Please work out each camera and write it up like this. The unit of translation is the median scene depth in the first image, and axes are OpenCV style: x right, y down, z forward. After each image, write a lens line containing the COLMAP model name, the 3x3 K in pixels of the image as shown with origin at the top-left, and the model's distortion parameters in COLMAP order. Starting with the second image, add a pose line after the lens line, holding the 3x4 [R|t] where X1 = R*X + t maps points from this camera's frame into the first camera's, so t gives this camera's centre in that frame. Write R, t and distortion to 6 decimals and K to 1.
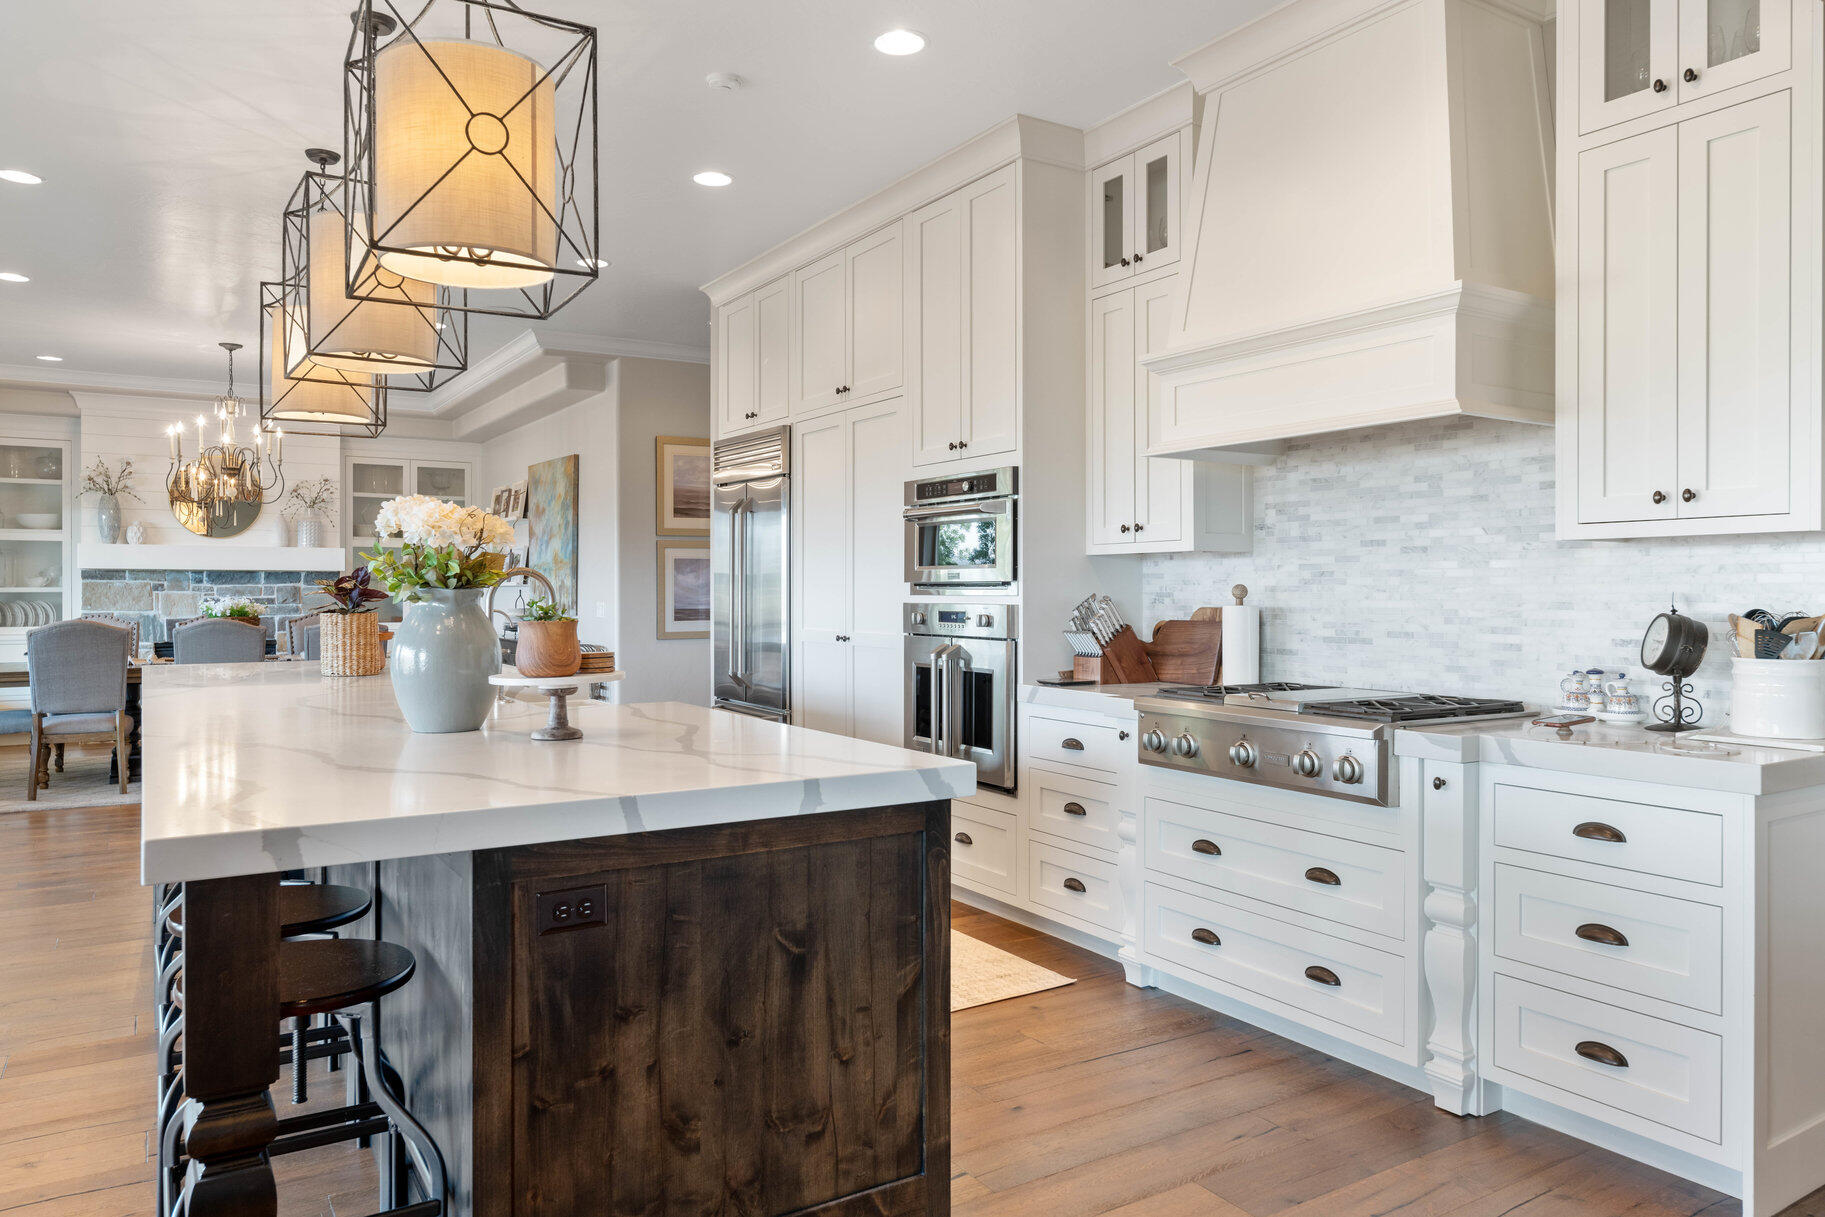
lens RADIAL K [[1193.9, 0, 914.3], [0, 1193.9, 601.6], [0, 0, 1]] dist [0.002380, 0.000393]
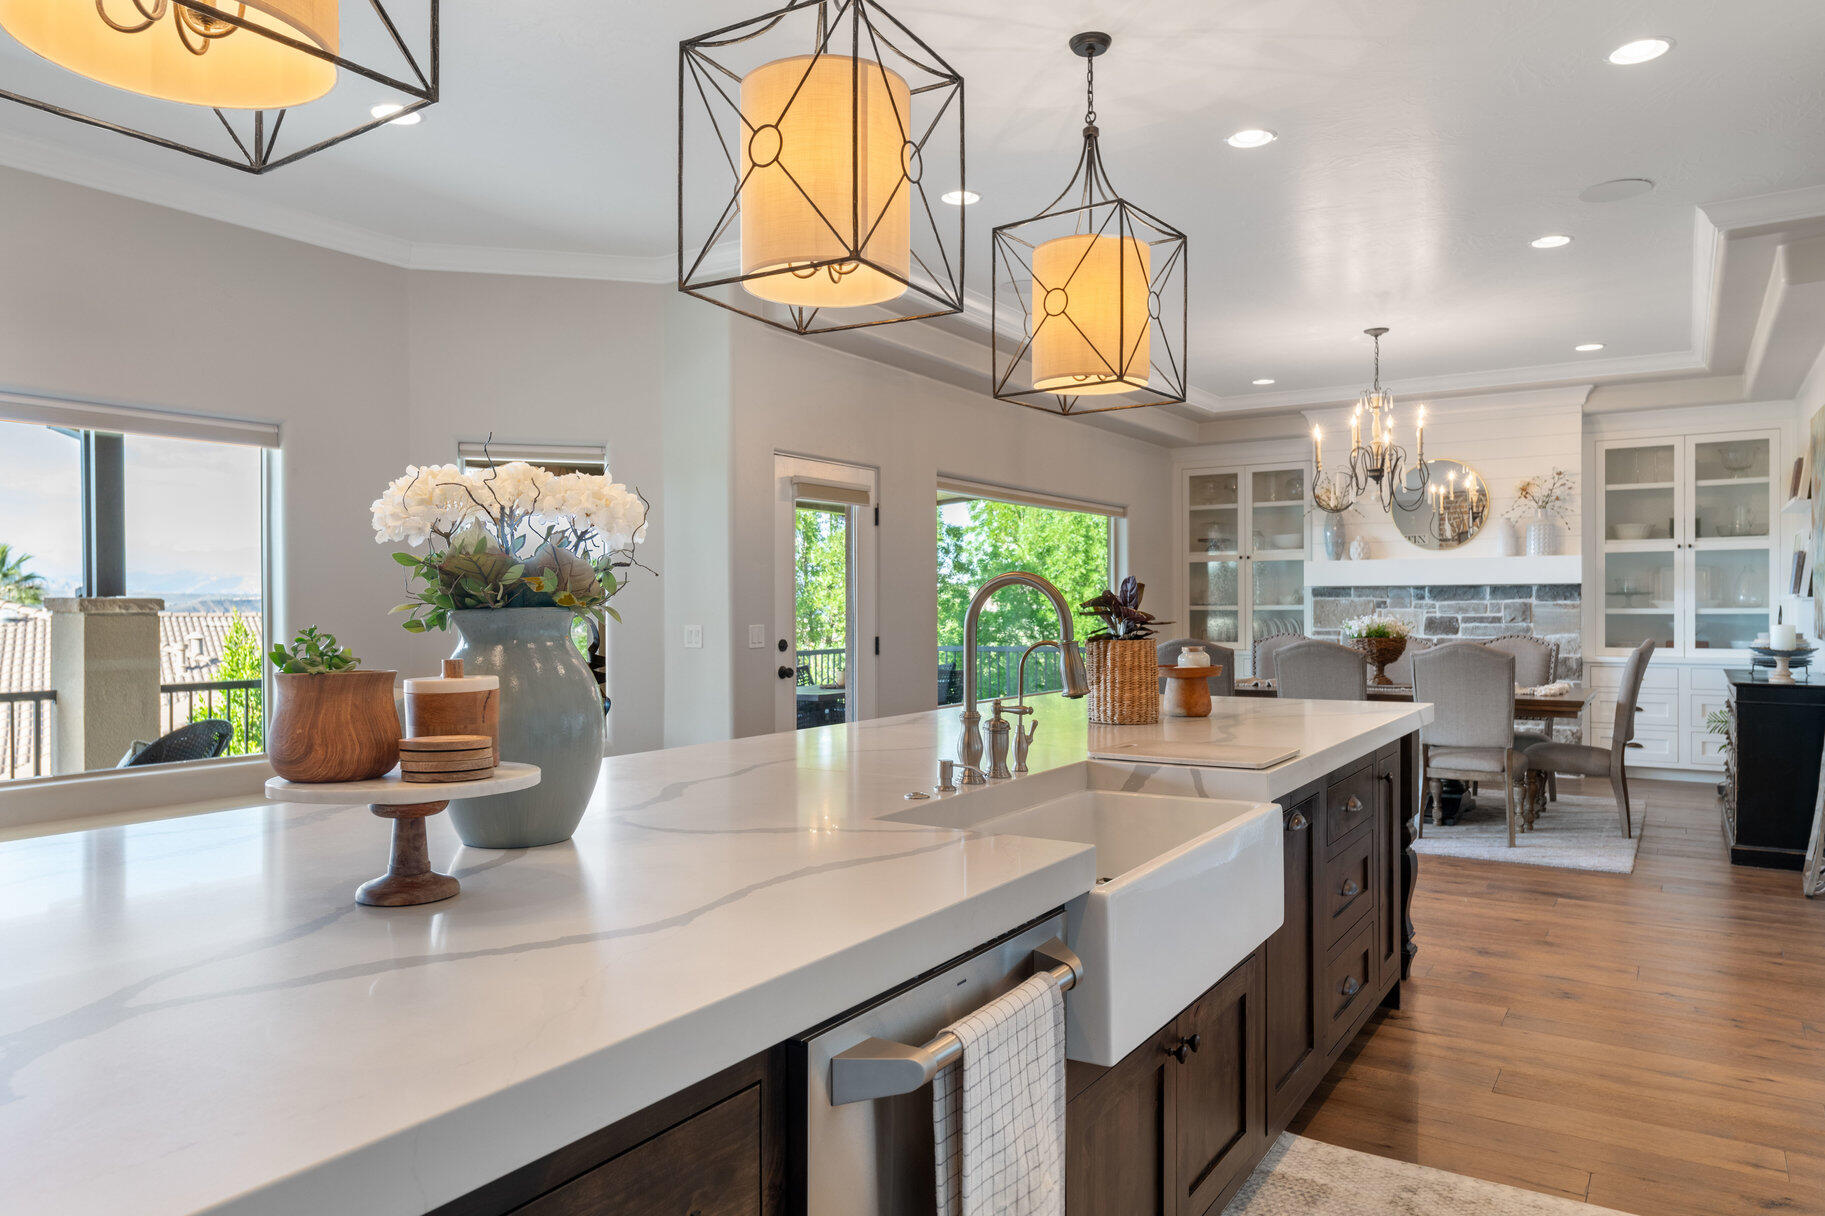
lens RADIAL K [[1193.9, 0, 914.5], [0, 1193.9, 606.8], [0, 0, 1]] dist [0.002380, 0.000393]
pose [[0.424760, -0.003352, -0.905300, 0.066503], [-0.005192, 0.999968, -0.006139, -0.002385], [0.905291, 0.007308, 0.424728, 0.258648]]
